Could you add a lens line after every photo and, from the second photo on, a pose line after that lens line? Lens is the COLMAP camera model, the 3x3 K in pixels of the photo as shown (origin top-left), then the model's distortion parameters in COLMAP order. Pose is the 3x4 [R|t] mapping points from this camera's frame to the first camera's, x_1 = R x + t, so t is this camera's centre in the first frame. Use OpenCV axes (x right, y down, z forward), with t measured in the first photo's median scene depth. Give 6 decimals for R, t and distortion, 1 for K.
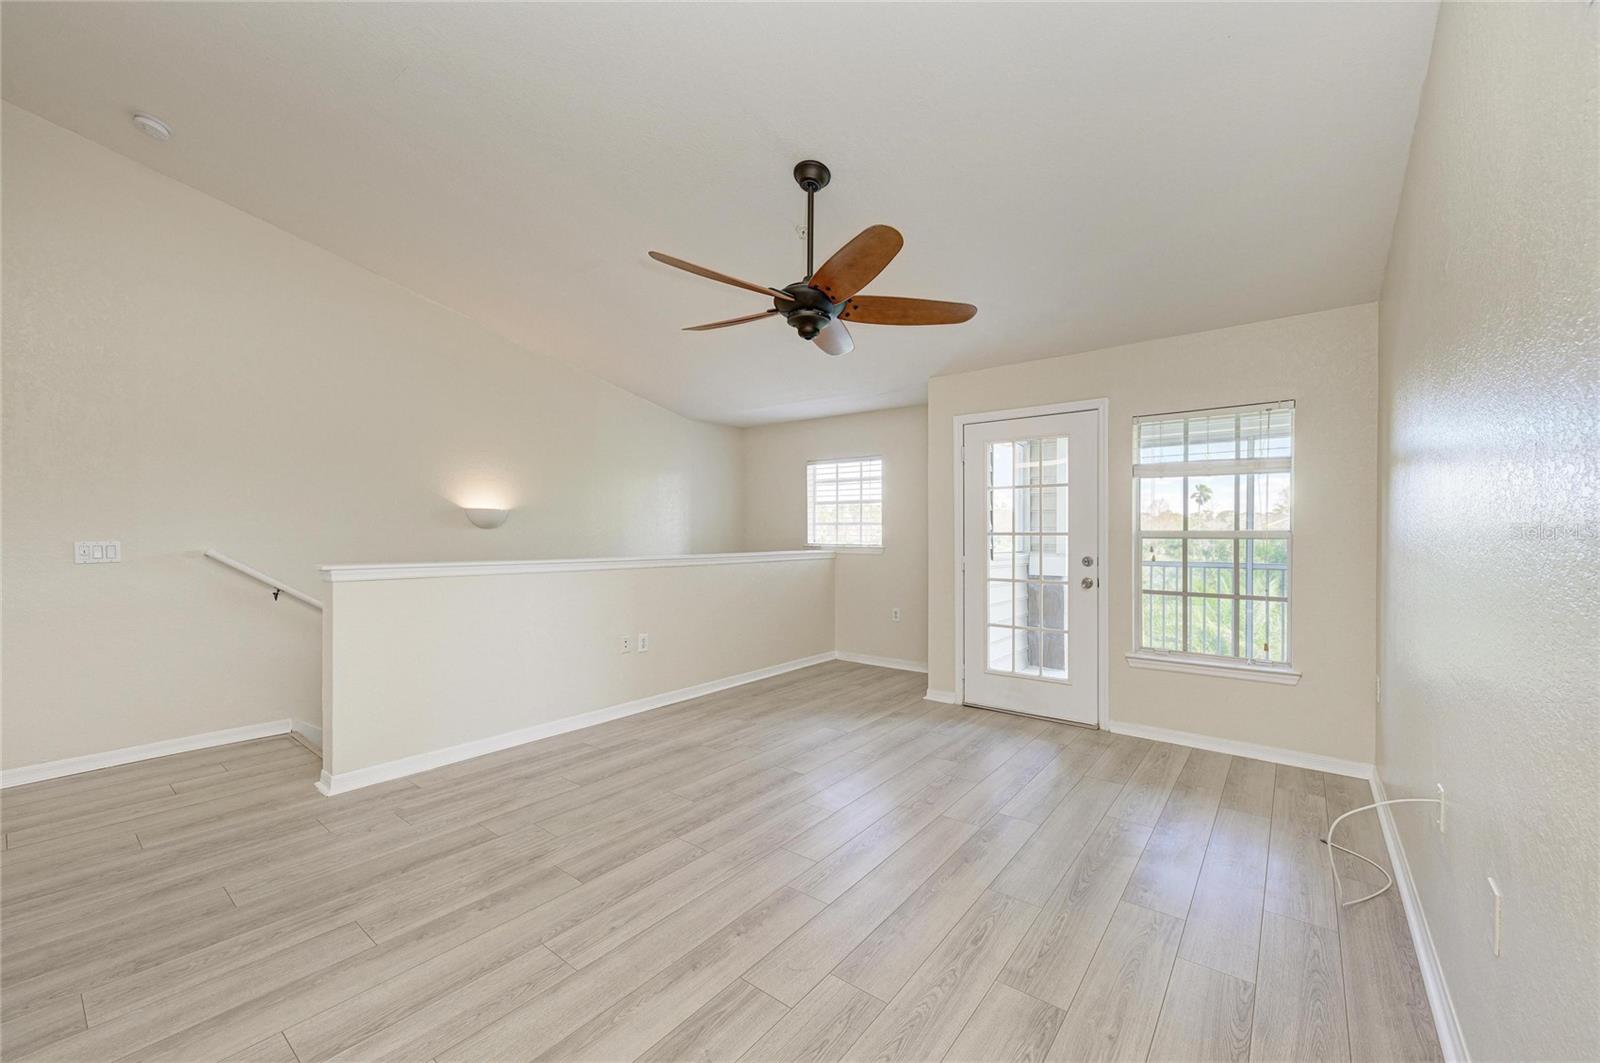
lens RADIAL K [[627.0, 0, 804.0], [0, 627.0, 534.8], [0, 0, 1]] dist [0.016963, -0.008339]
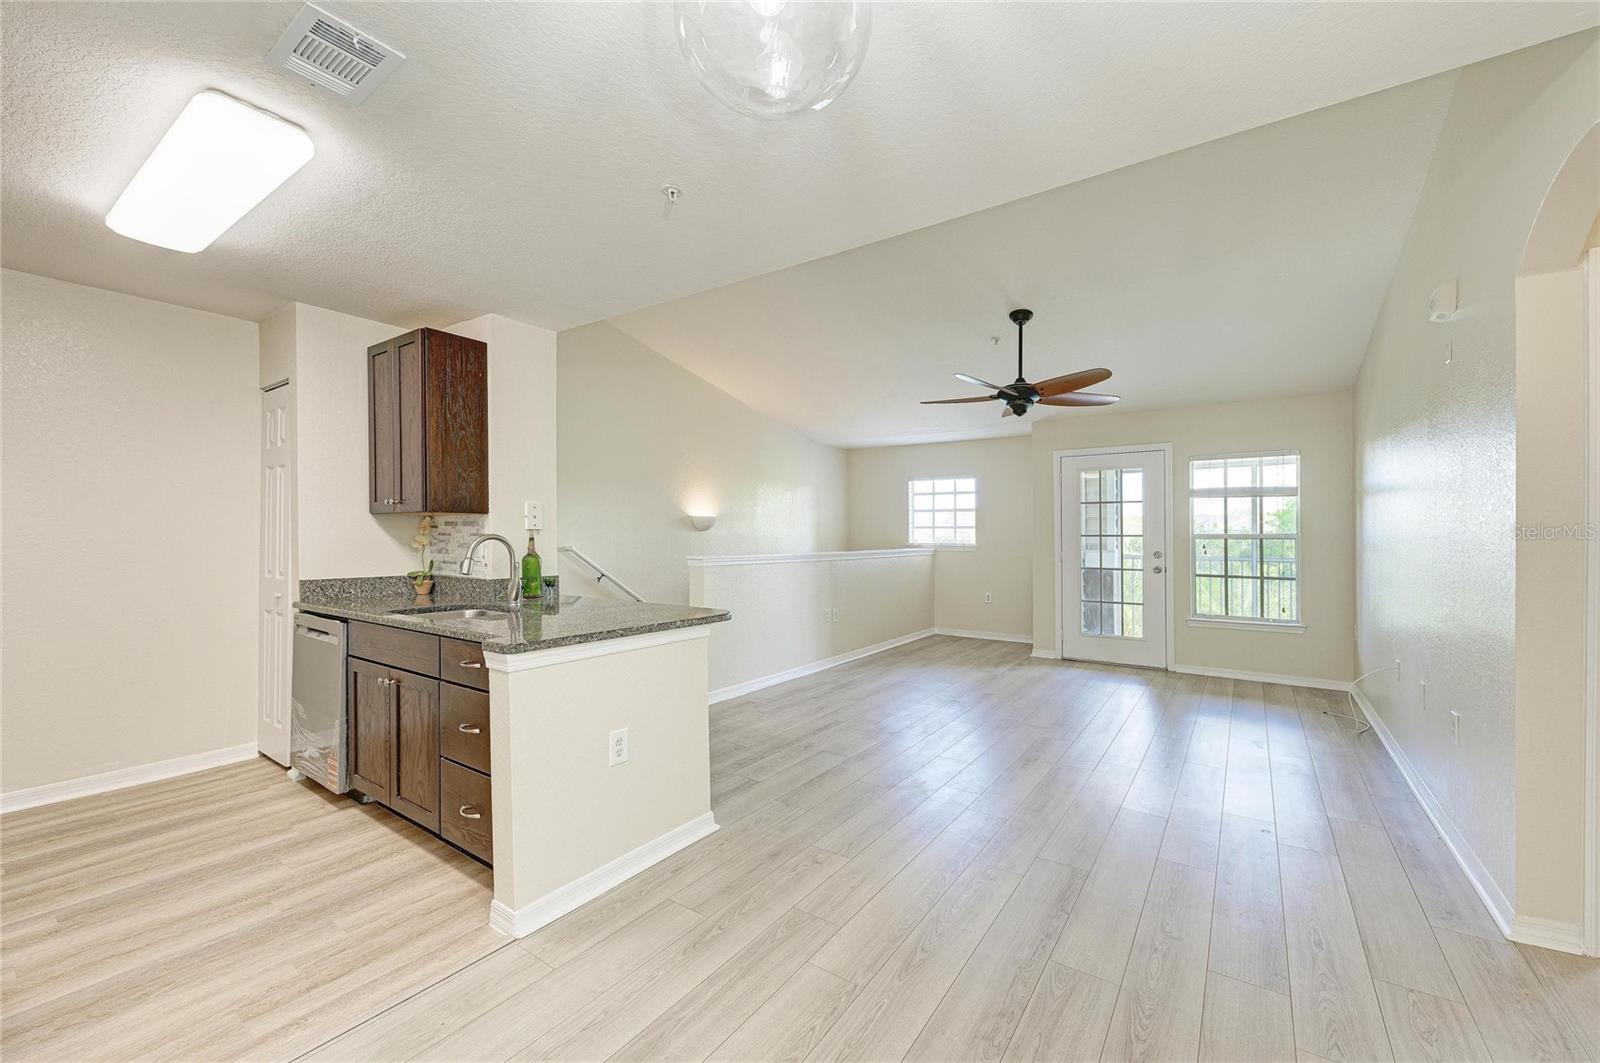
lens RADIAL K [[632.2, 0, 803.4], [0, 632.2, 514.3], [0, 0, 1]] dist [0.005577, -0.000245]
pose [[0.998793, 0.002603, 0.049058, -0.432096], [-0.000945, 0.999429, -0.033788, -0.000277], [-0.049118, 0.033700, 0.998224, -0.412774]]
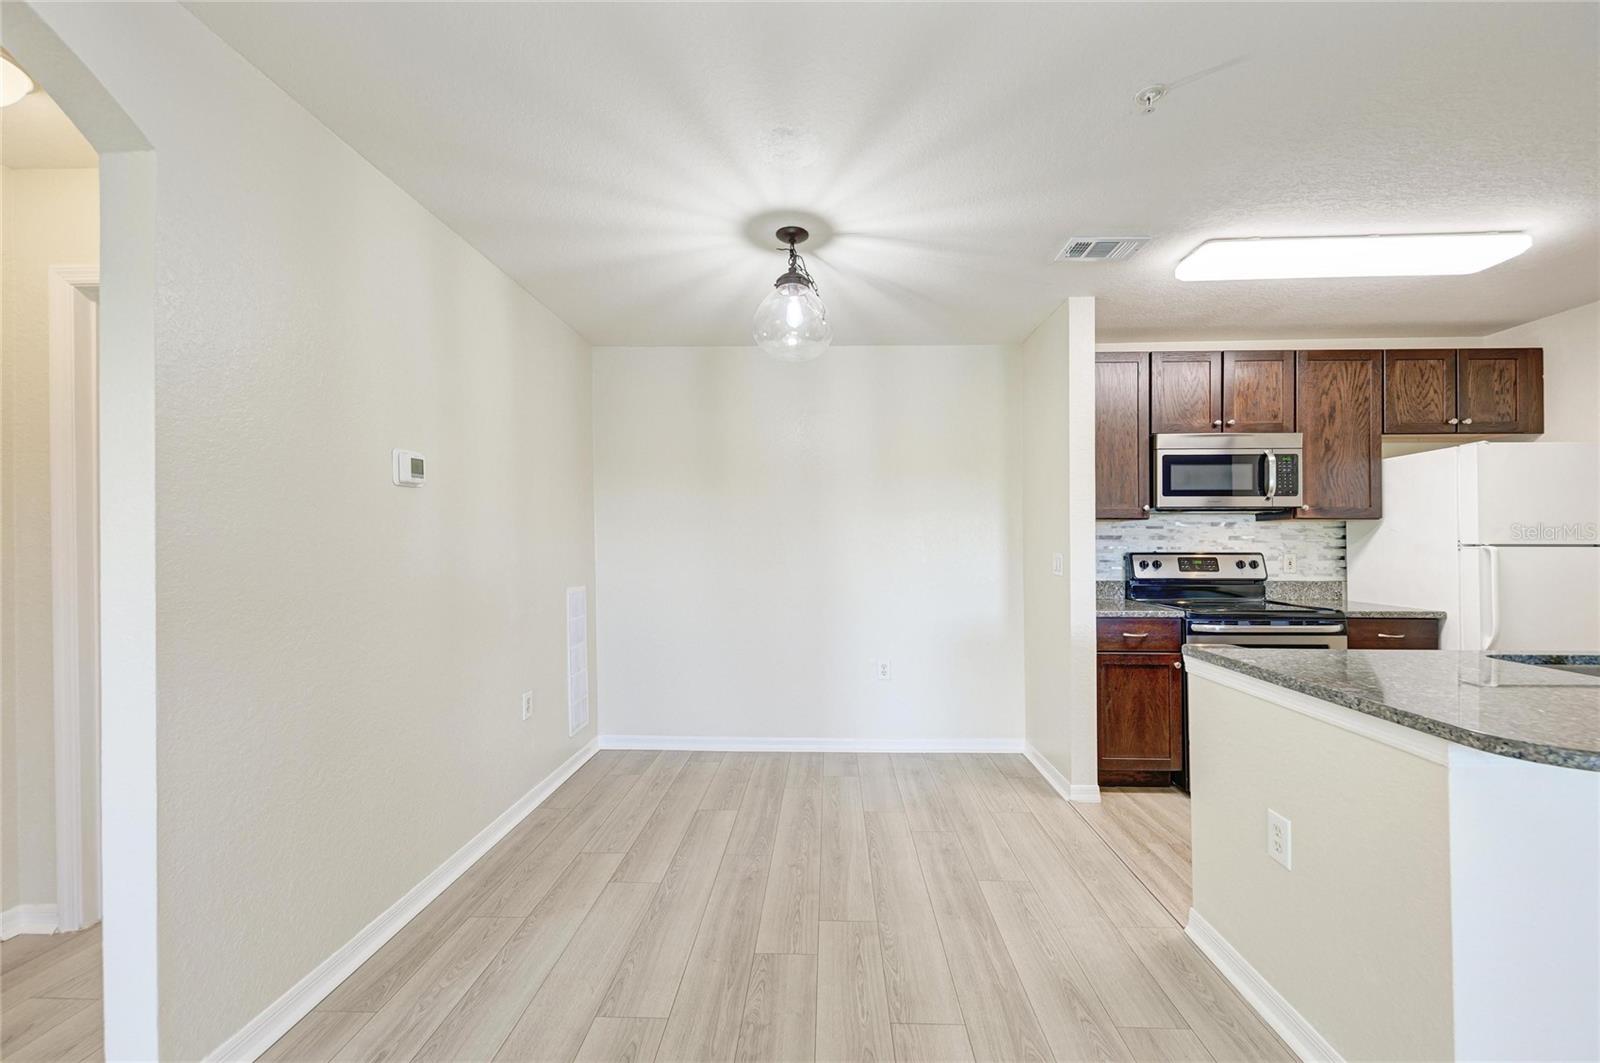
lens RADIAL K [[634.1, 0, 809.1], [0, 634.1, 539.2], [0, 0, 1]] dist [0.018455, -0.008840]
pose [[-0.806036, -0.005820, -0.591837, -0.084505], [-0.002476, 0.999976, -0.006462, 0.003306], [0.591861, -0.003743, -0.806032, 0.326820]]
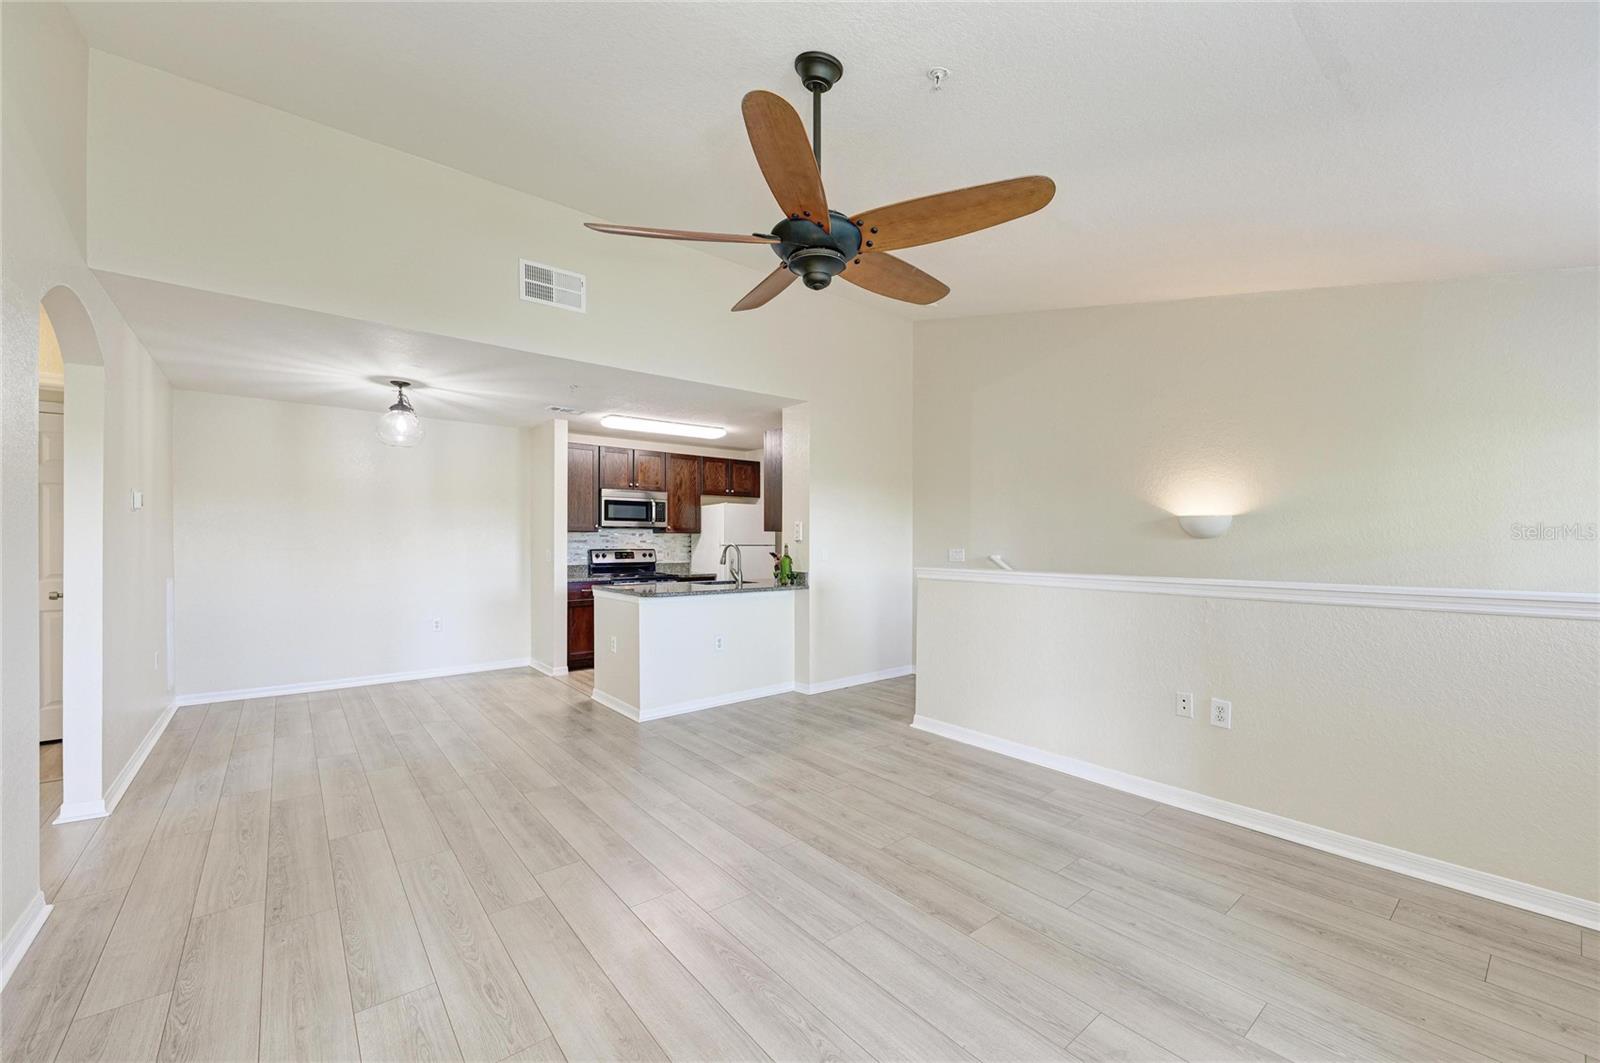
lens RADIAL K [[632.1, 0, 813.8], [0, 632.1, 535.6], [0, 0, 1]] dist [0.002147, -0.000207]
pose [[-0.211577, -0.013552, -0.977267, 0.520607], [-0.003672, 0.999908, -0.013071, -0.001458], [0.977355, 0.000823, -0.211607, 0.797605]]
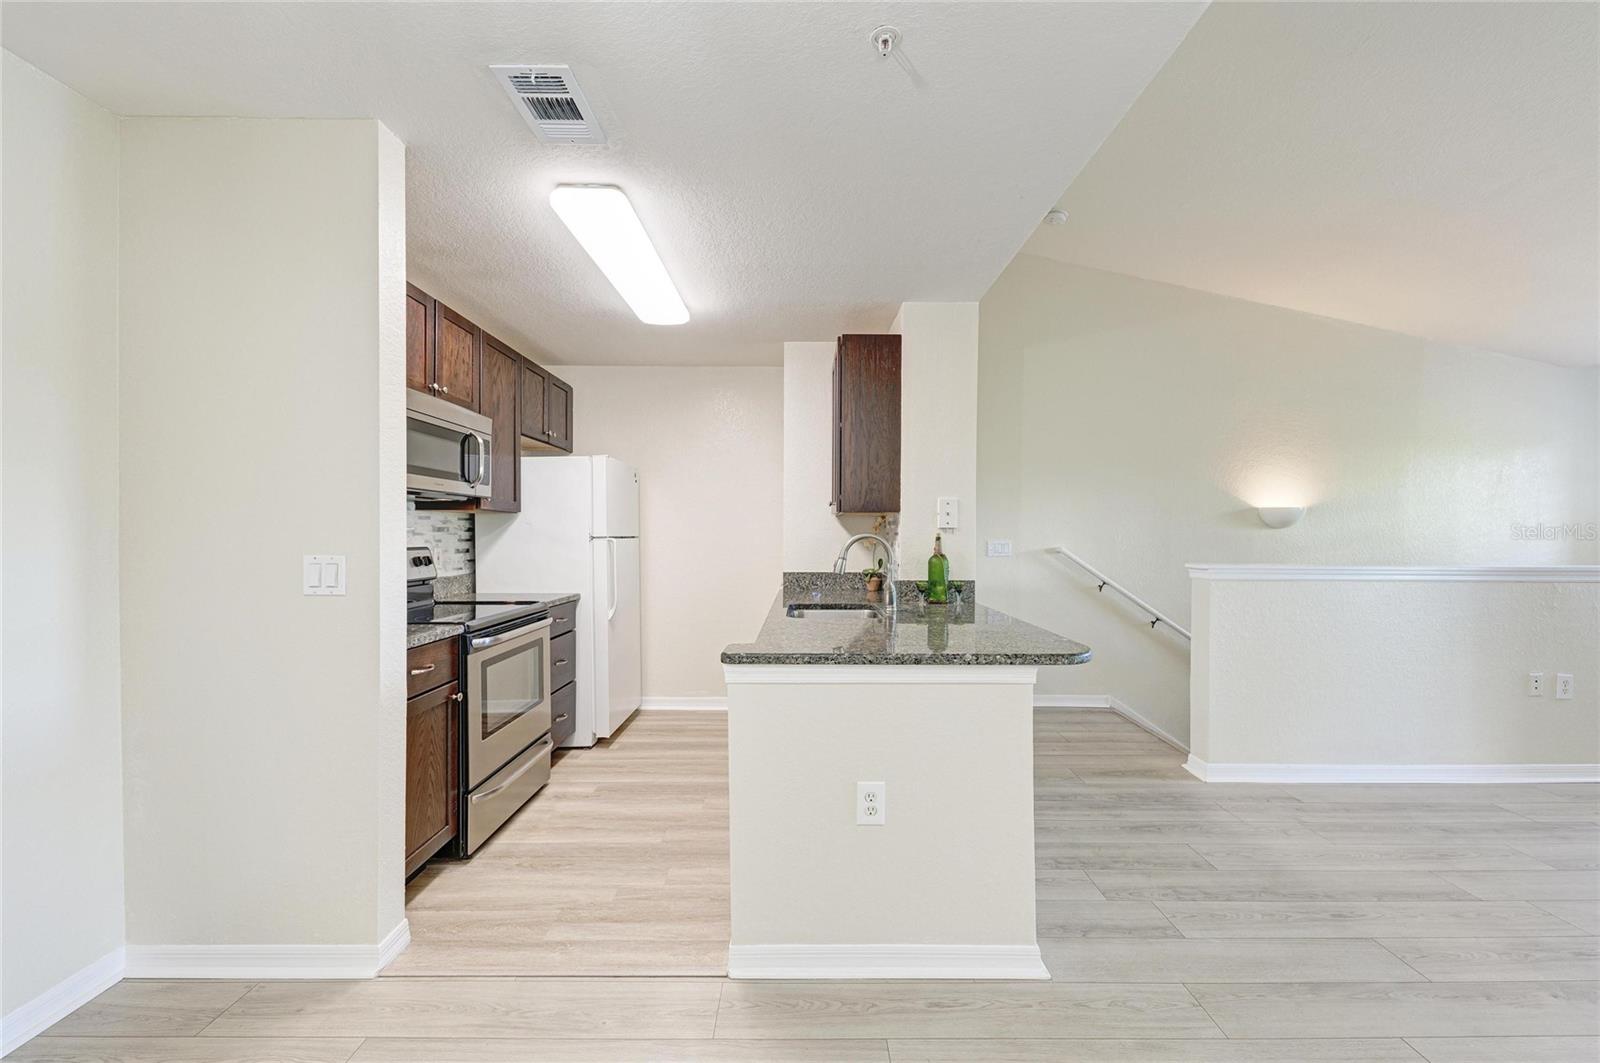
lens RADIAL K [[627.0, 0, 804.0], [0, 627.0, 534.8], [0, 0, 1]] dist [0.016963, -0.008339]
pose [[0.617997, -0.001161, -0.786179, -0.246727], [-0.000406, 0.999998, -0.001796, 0.001373], [0.786180, 0.001429, 0.617996, -0.135073]]
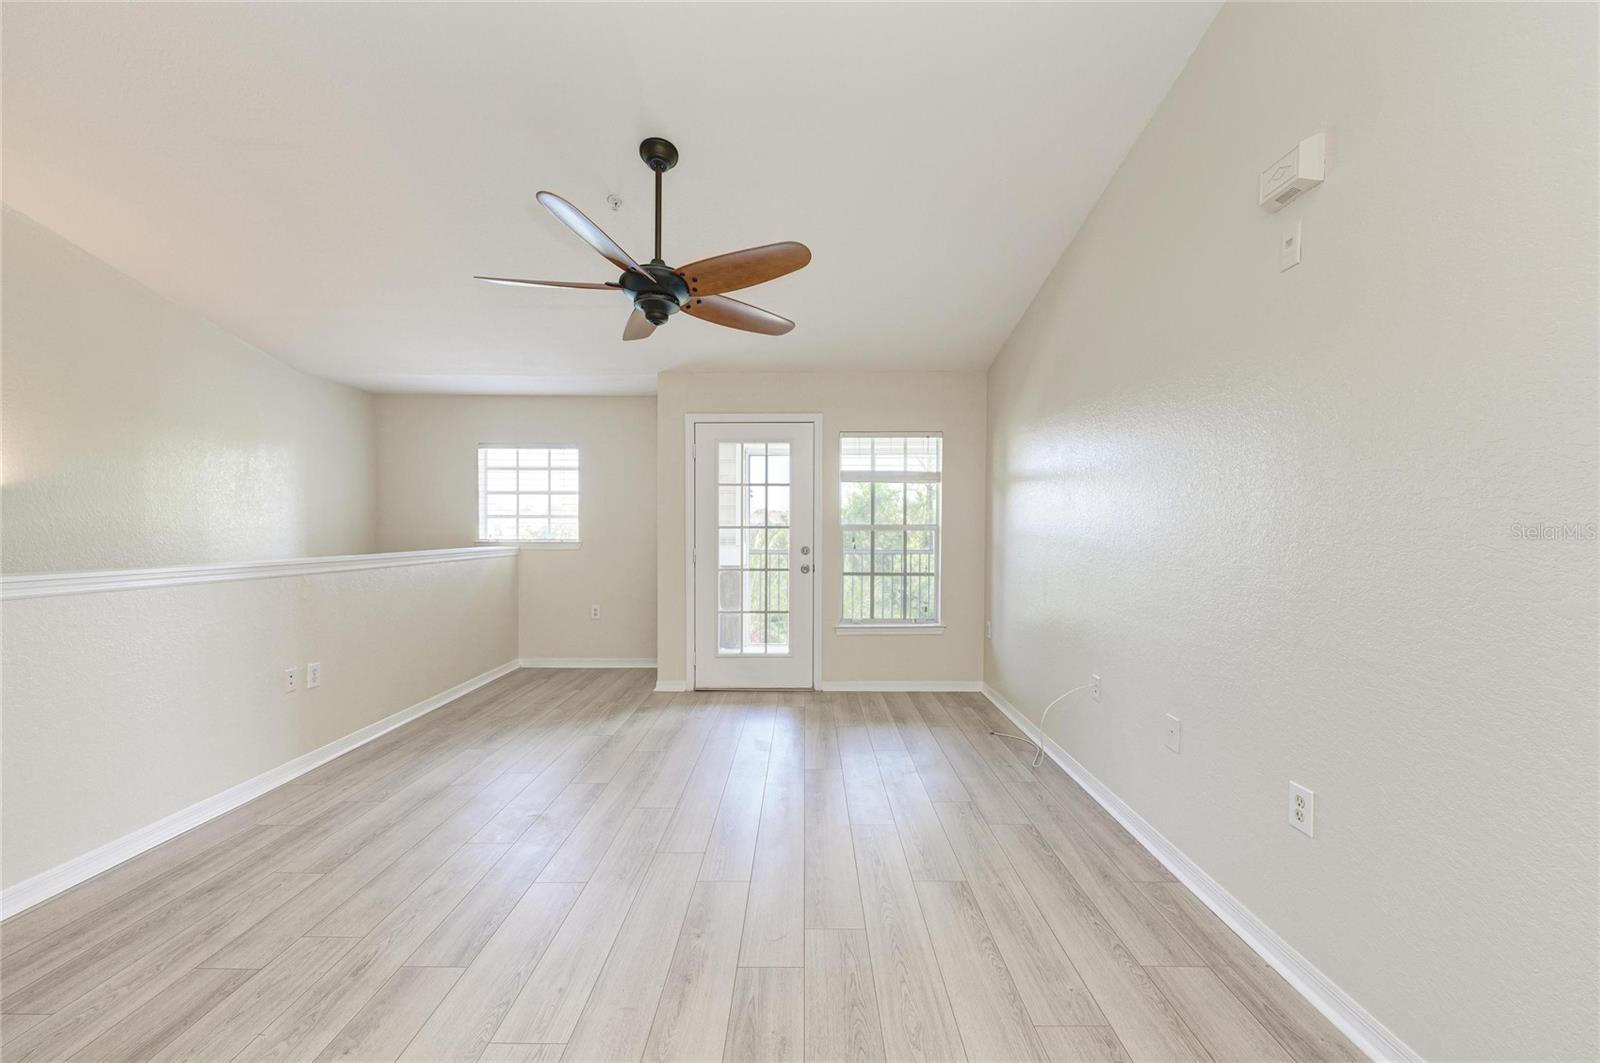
lens RADIAL K [[631.5, 0, 800.9], [0, 631.5, 539.0], [0, 0, 1]] dist [0.019725, -0.008181]
pose [[0.793704, -0.012089, 0.608184, -0.279566], [0.002332, 0.999856, 0.016832, 0.000749], [-0.608300, -0.011942, 0.793617, 0.062695]]
